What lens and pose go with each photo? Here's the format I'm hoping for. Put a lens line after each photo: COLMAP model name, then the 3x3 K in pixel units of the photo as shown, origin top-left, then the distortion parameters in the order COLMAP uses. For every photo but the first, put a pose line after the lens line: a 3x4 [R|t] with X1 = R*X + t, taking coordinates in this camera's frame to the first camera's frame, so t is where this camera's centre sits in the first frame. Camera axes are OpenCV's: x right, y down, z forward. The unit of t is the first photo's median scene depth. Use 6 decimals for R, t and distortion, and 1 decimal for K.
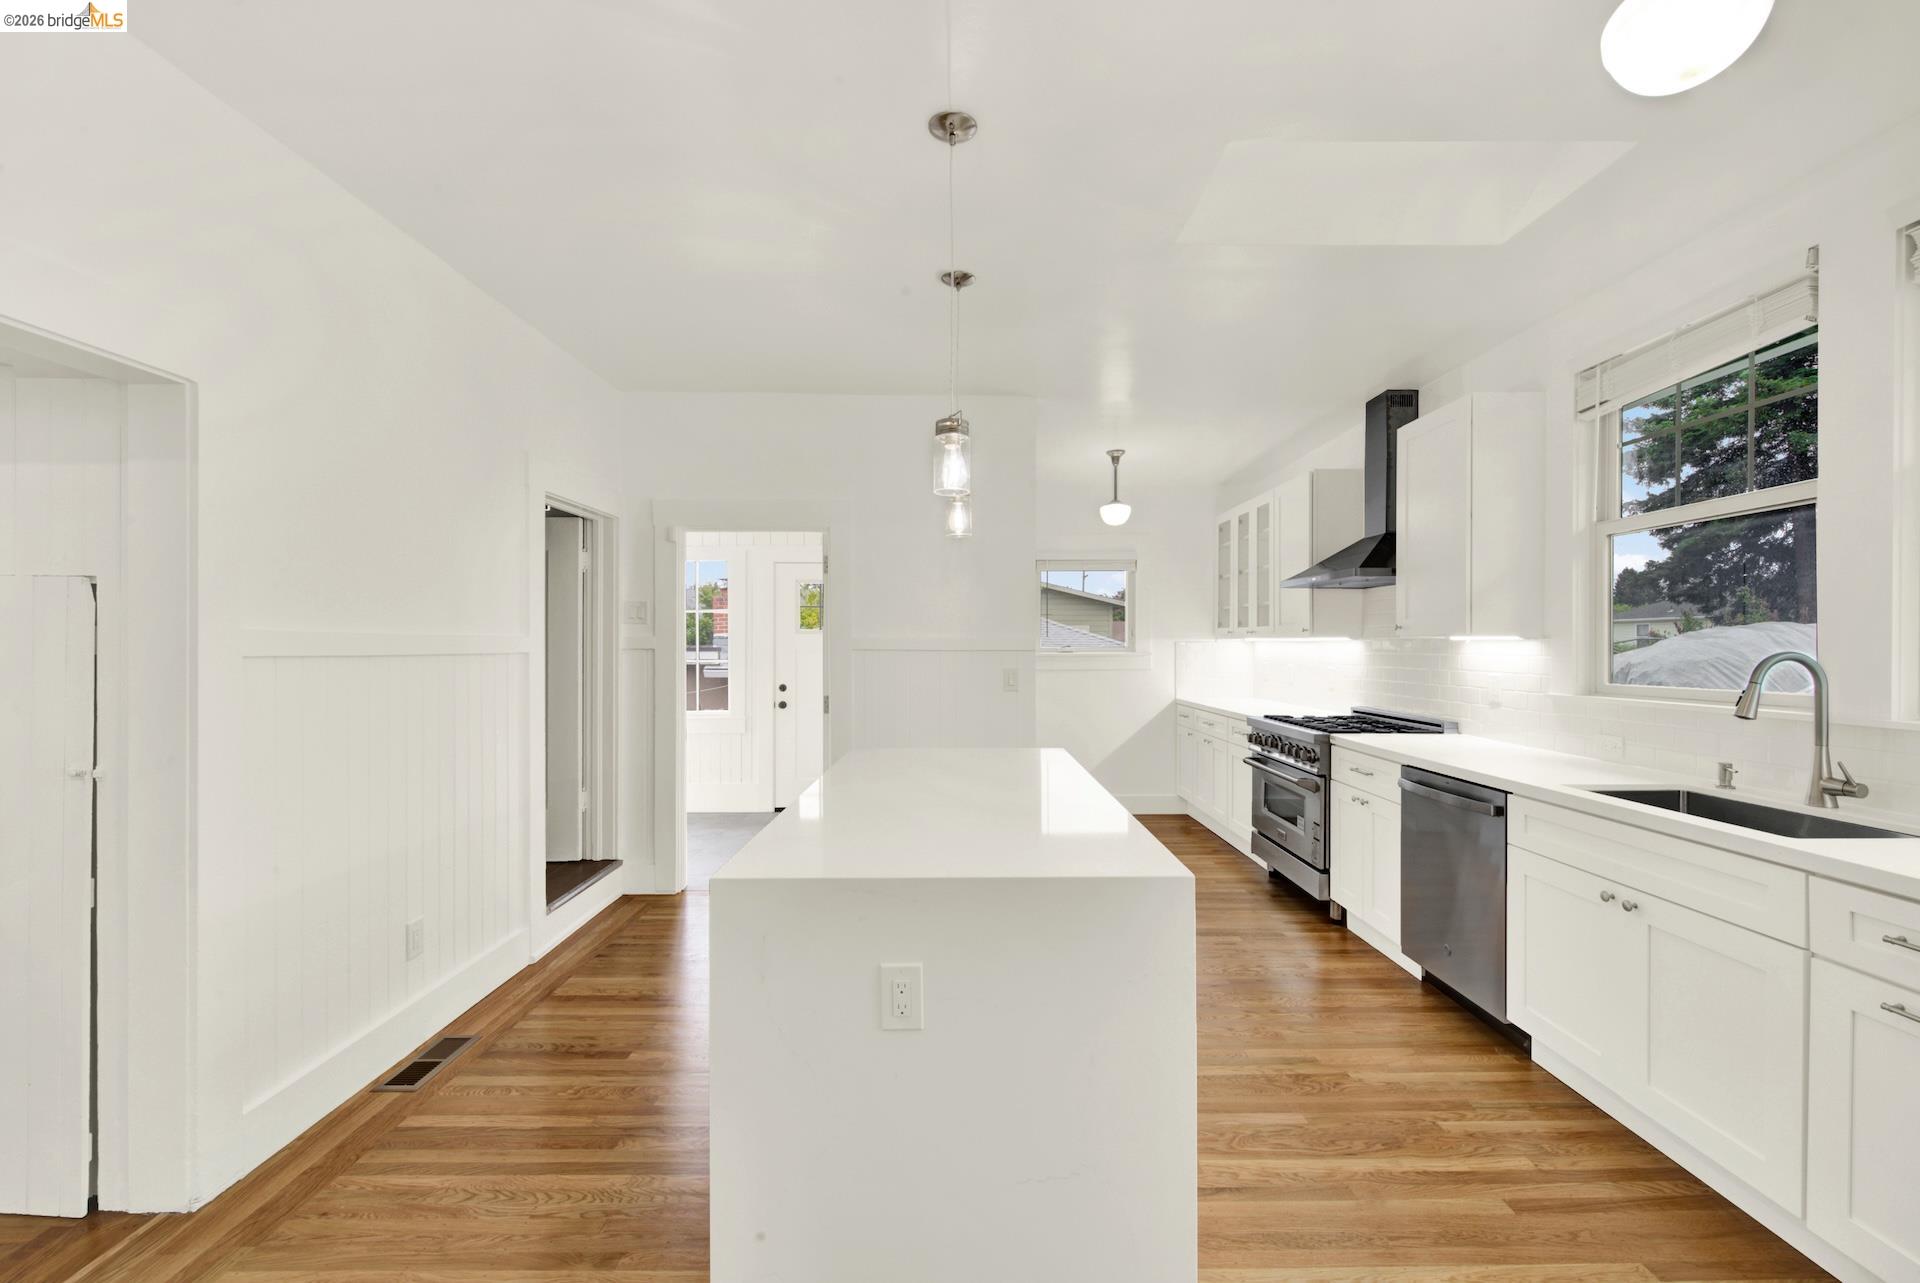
lens RADIAL K [[785.8, 0, 960.0], [0, 785.8, 641.5], [0, 0, 1]] dist [-0.000123, -0.000281]
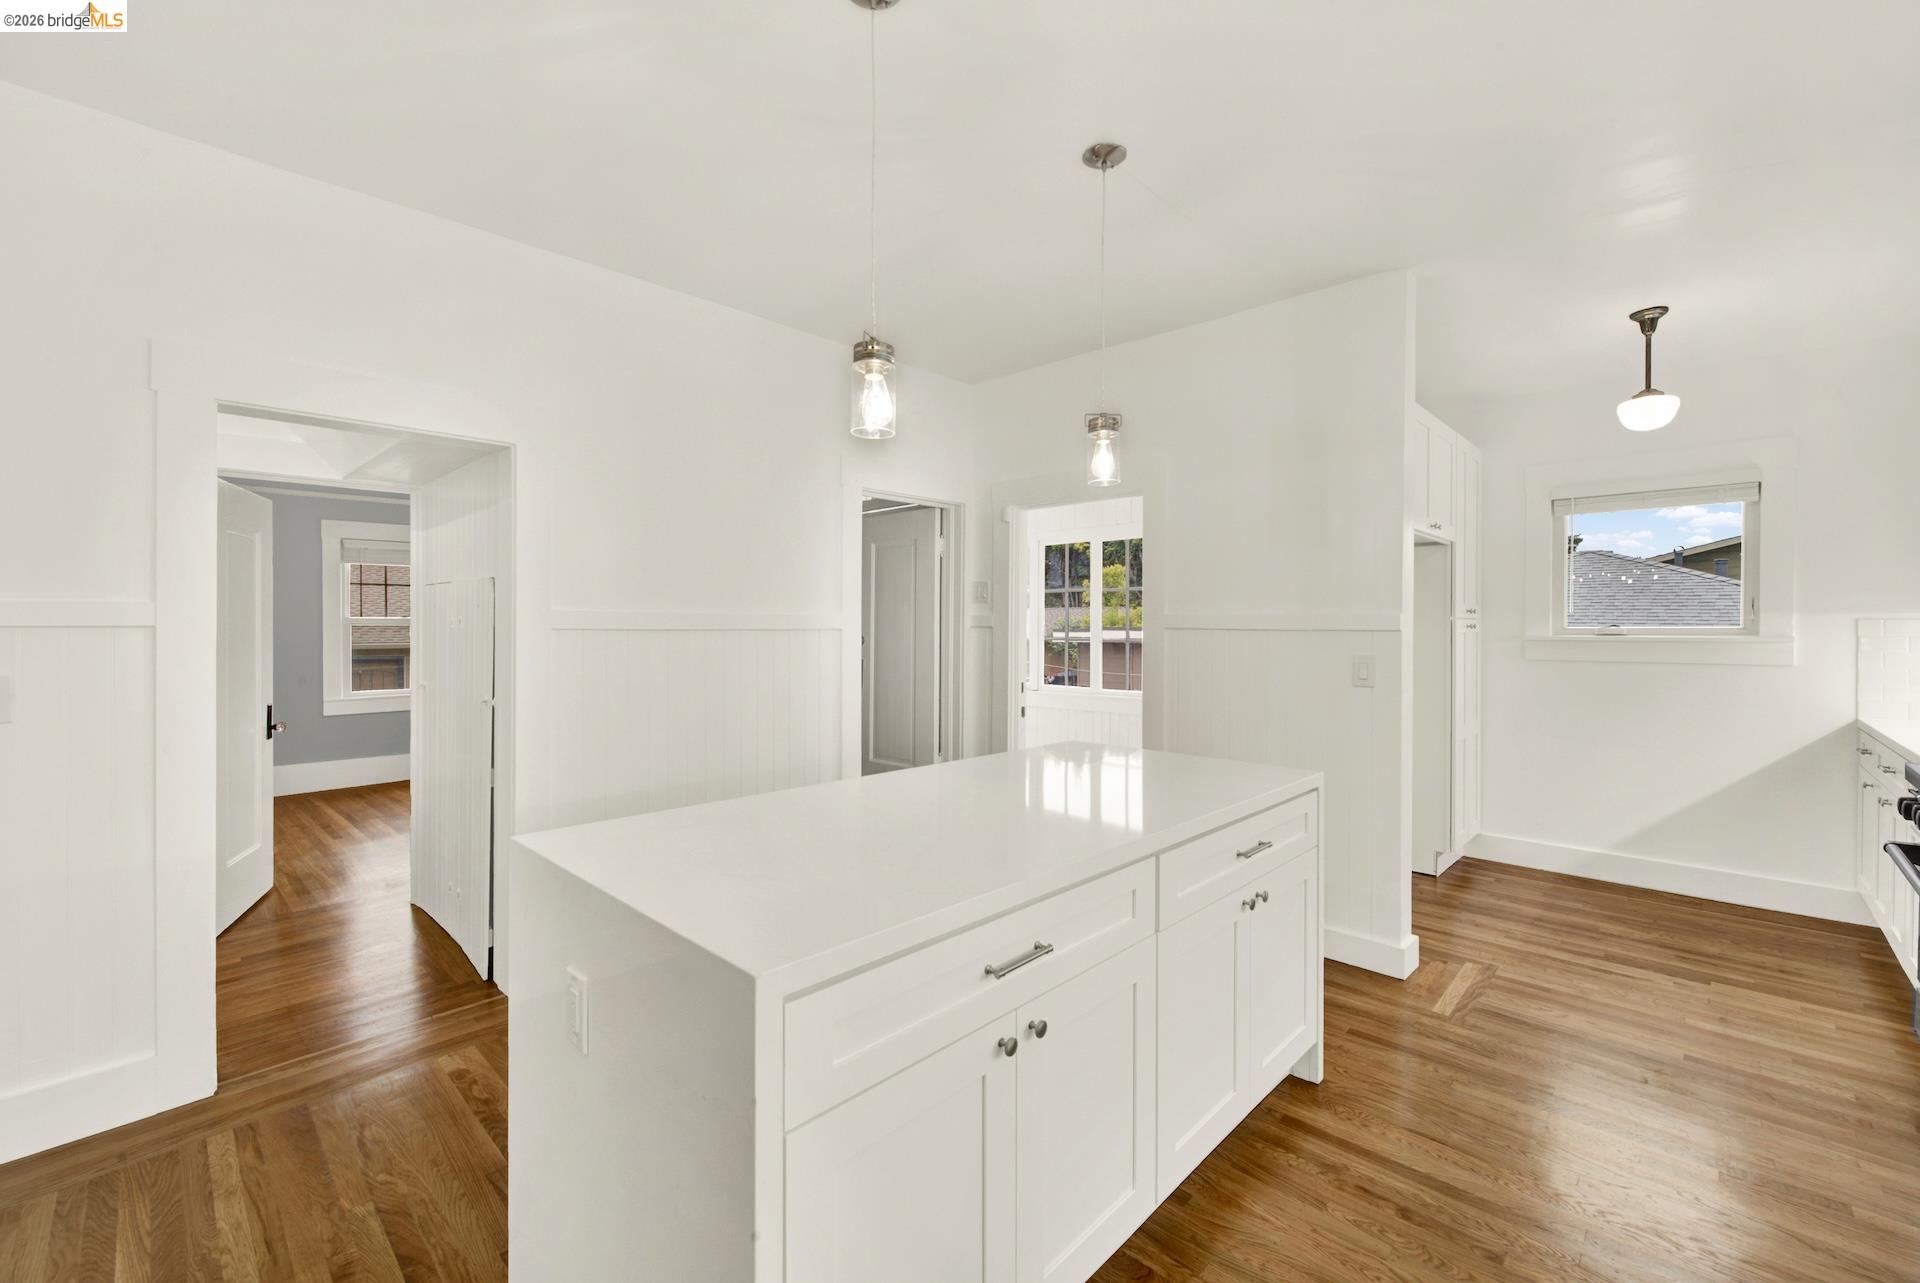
lens RADIAL K [[779.9, 0, 965.5], [0, 779.9, 624.4], [0, 0, 1]] dist [0.000724, -0.000783]
pose [[0.722901, 0.002012, -0.690949, 0.330886], [0.000635, 0.999993, 0.003577, 0.003217], [0.690952, -0.003024, 0.722895, 0.256457]]
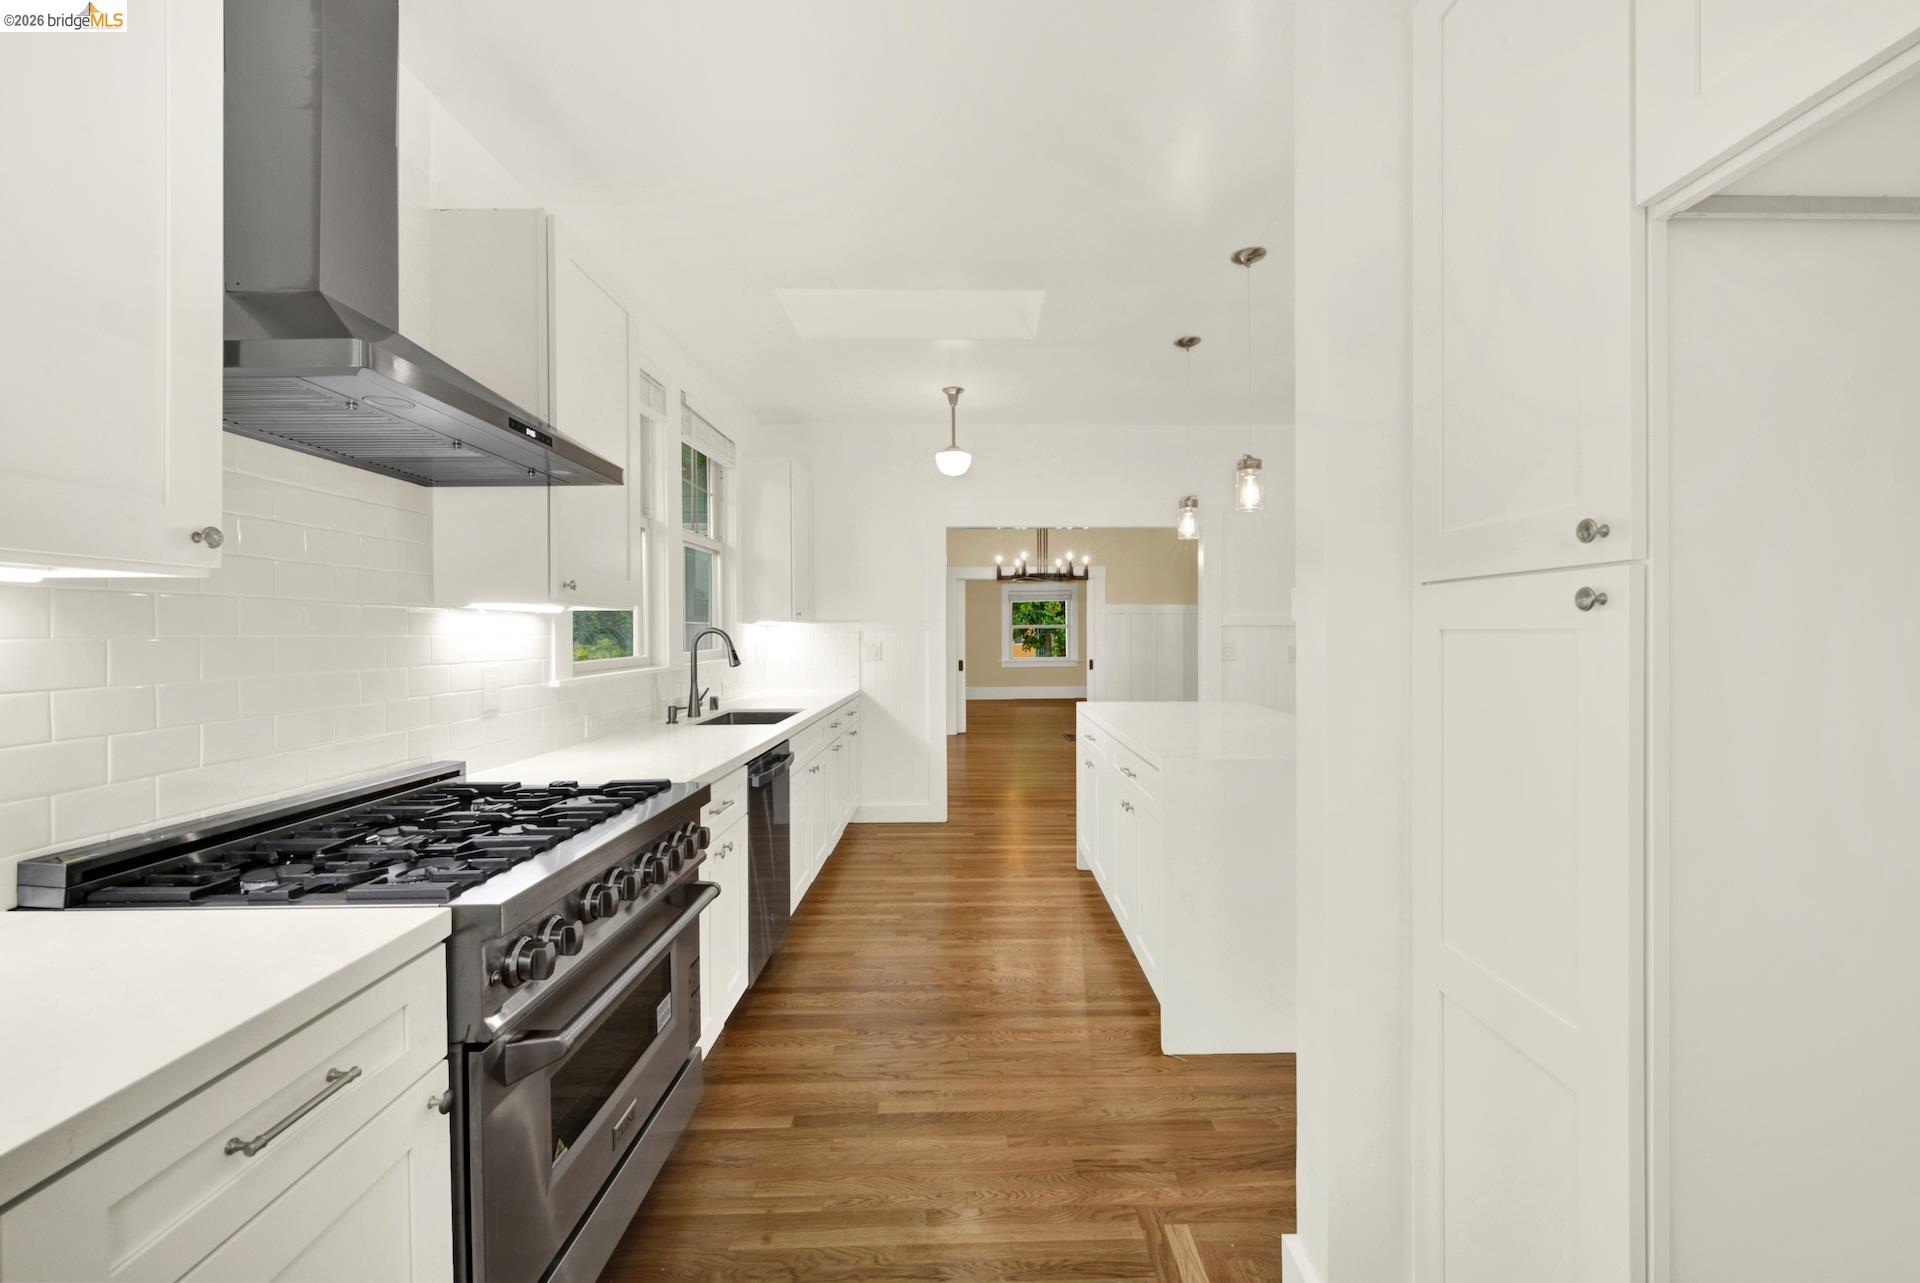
lens RADIAL K [[779.9, 0, 965.5], [0, 779.9, 624.4], [0, 0, 1]] dist [0.000724, -0.000783]
pose [[-0.999963, 0.006405, -0.005787, 0.276497], [0.006484, 0.999885, -0.013739, 0.017111], [0.005699, -0.013776, -0.999889, 1.499074]]
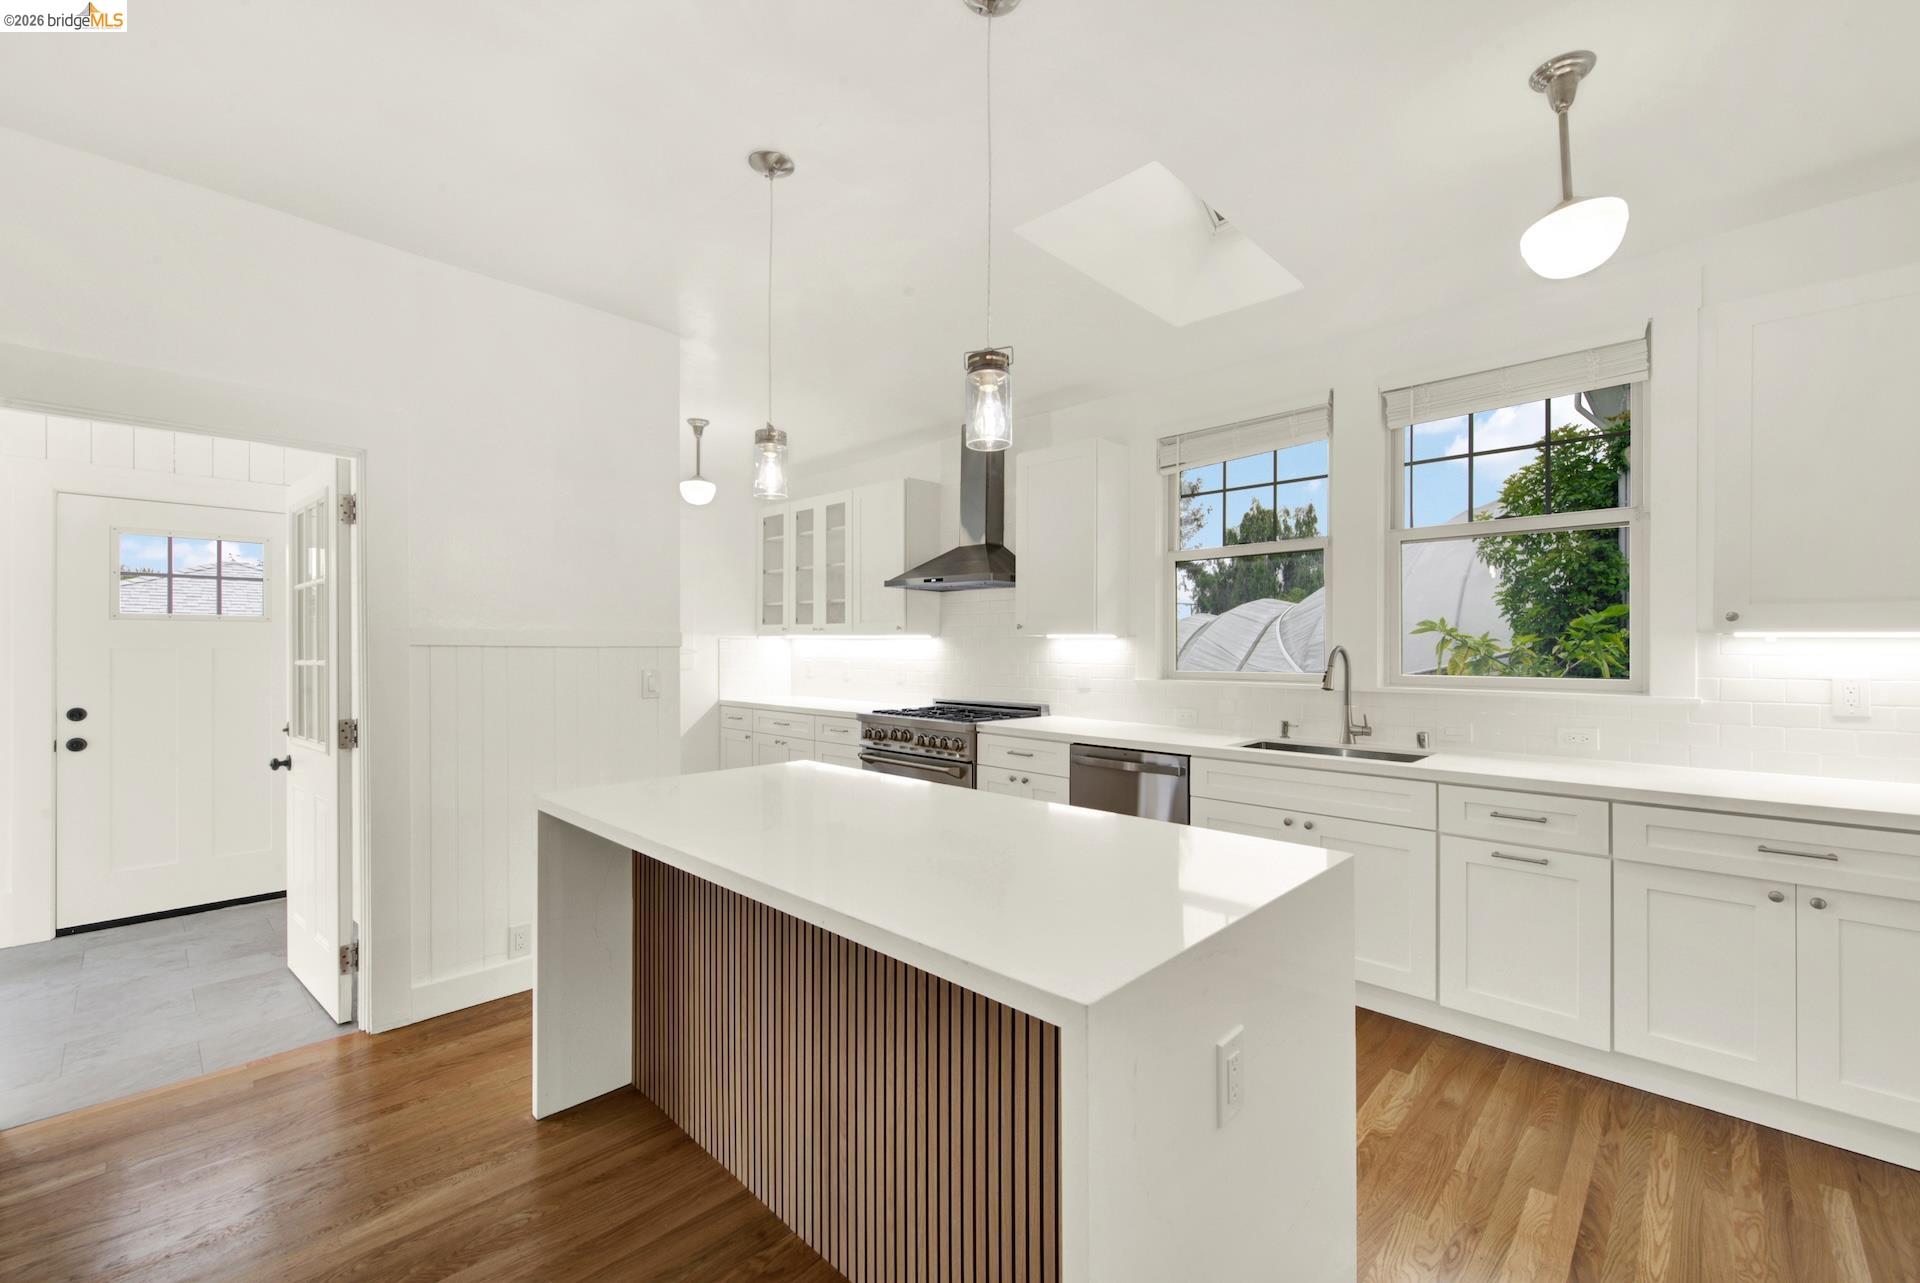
lens RADIAL K [[785.8, 0, 960.0], [0, 785.8, 641.5], [0, 0, 1]] dist [-0.000123, -0.000281]
pose [[0.697685, 0.004266, 0.716392, -0.320628], [-0.005260, 0.999986, -0.000832, 0.005271], [-0.716386, -0.003188, 0.697697, 0.247812]]
